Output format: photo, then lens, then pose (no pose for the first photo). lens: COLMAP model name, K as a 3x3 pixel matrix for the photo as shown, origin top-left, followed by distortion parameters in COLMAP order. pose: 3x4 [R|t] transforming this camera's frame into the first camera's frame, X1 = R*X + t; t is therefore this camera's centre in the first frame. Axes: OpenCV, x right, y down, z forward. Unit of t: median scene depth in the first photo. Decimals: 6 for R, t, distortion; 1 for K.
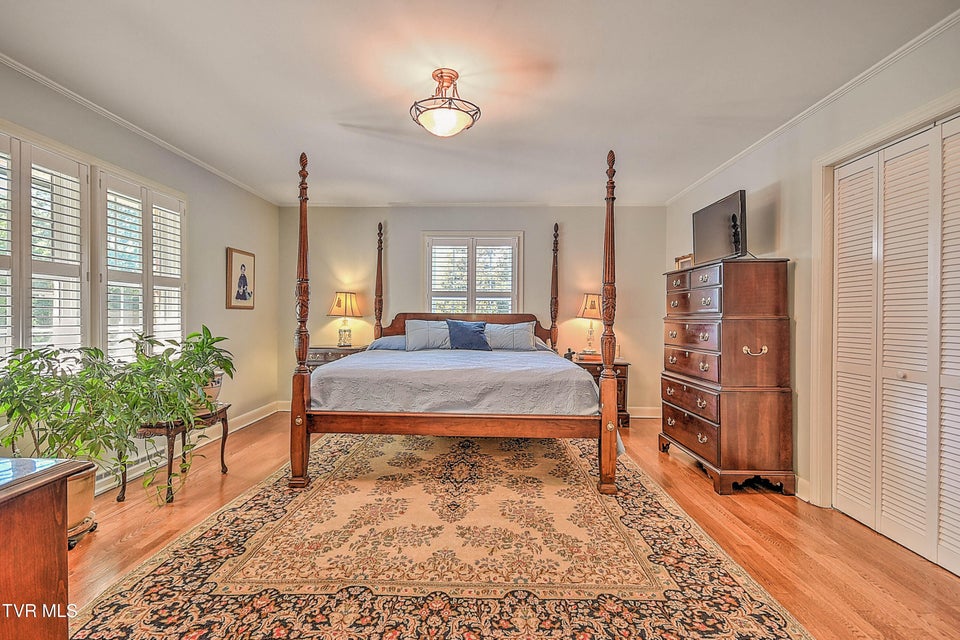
lens RADIAL K [[456.6, 0, 474.5], [0, 456.6, 324.3], [0, 0, 1]] dist [0.017218, 0.000451]
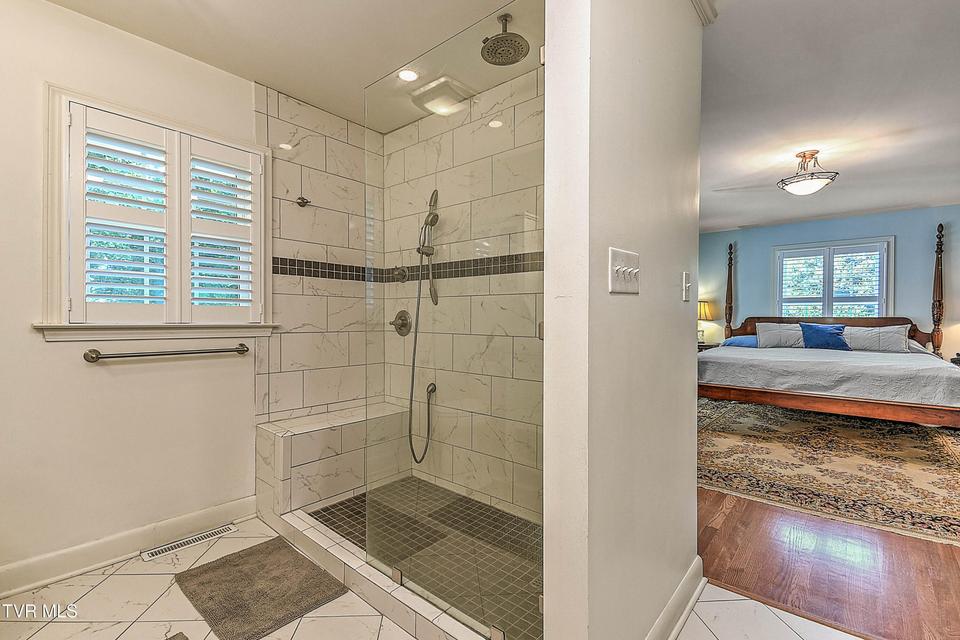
lens RADIAL K [[441.4, 0, 460.0], [0, 441.4, 323.1], [0, 0, 1]] dist [0.012455, -0.008012]
pose [[0.769285, 0.003809, -0.638895, -0.008179], [-0.009237, 0.999944, -0.005161, 0.006685], [0.638839, 0.009872, 0.769277, -0.629421]]
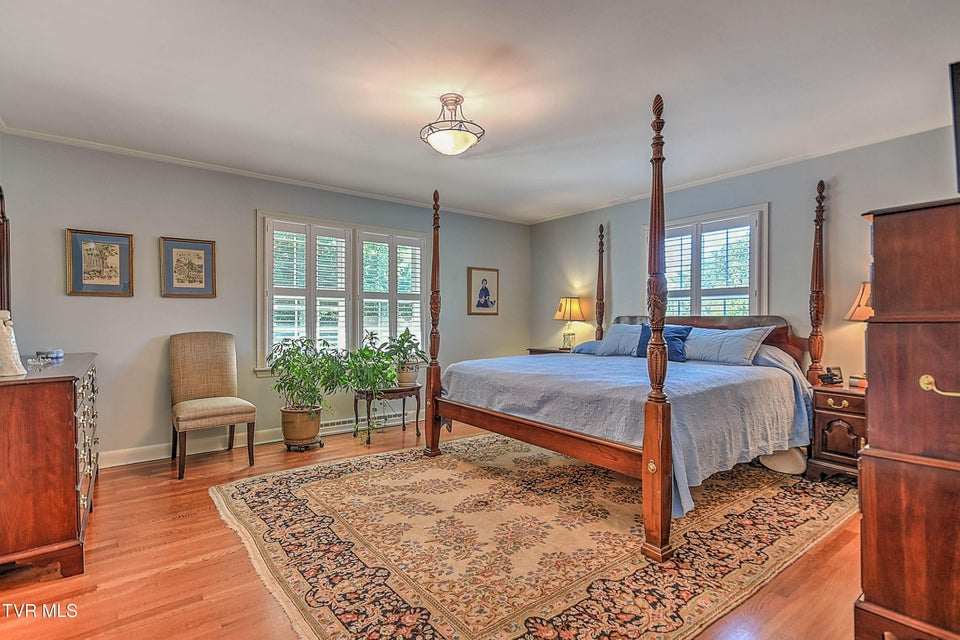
lens RADIAL K [[466.8, 0, 478.2], [0, 466.8, 325.1], [0, 0, 1]] dist [0.016187, 0.000446]
pose [[0.622676, 0.002807, -0.782474, 0.689105], [-0.010011, 0.999940, -0.004380, -0.000649], [0.782415, 0.010560, 0.622667, 0.292460]]
